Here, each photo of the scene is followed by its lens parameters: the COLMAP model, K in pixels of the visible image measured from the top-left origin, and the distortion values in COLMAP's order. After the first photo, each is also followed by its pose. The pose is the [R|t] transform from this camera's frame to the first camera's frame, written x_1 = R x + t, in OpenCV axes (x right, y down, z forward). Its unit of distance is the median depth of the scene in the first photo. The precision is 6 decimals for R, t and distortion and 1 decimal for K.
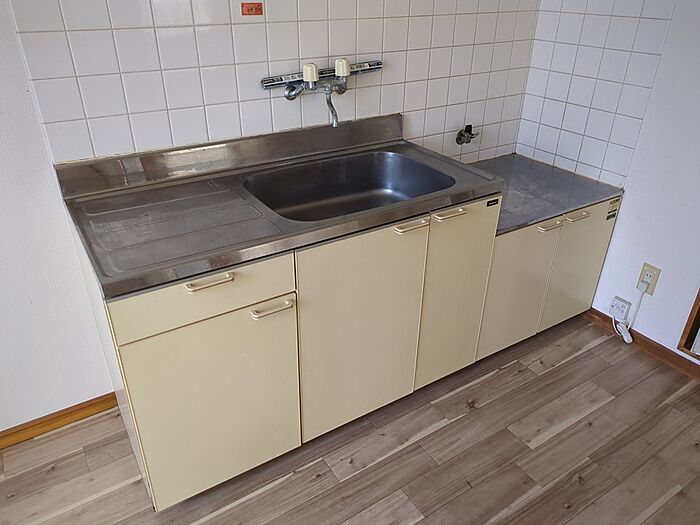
lens RADIAL K [[527.0, 0, 340.0], [0, 527.0, 262.5], [0, 0, 1]] dist [0.013228, -0.000937]
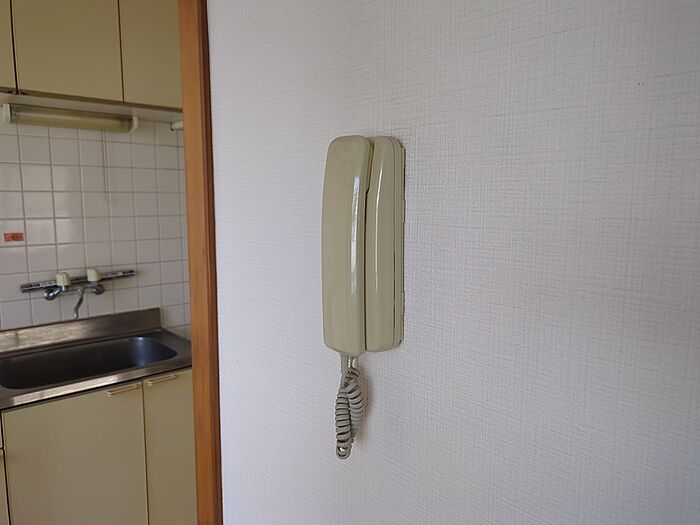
lens RADIAL K [[527.0, 0, 340.0], [0, 527.0, 262.5], [0, 0, 1]] dist [0.013228, -0.000937]
pose [[0.983797, -0.021240, 0.178022, 0.355219], [0.085286, 0.928855, -0.360493, 0.123850], [-0.157700, 0.369835, 0.915616, -0.304302]]
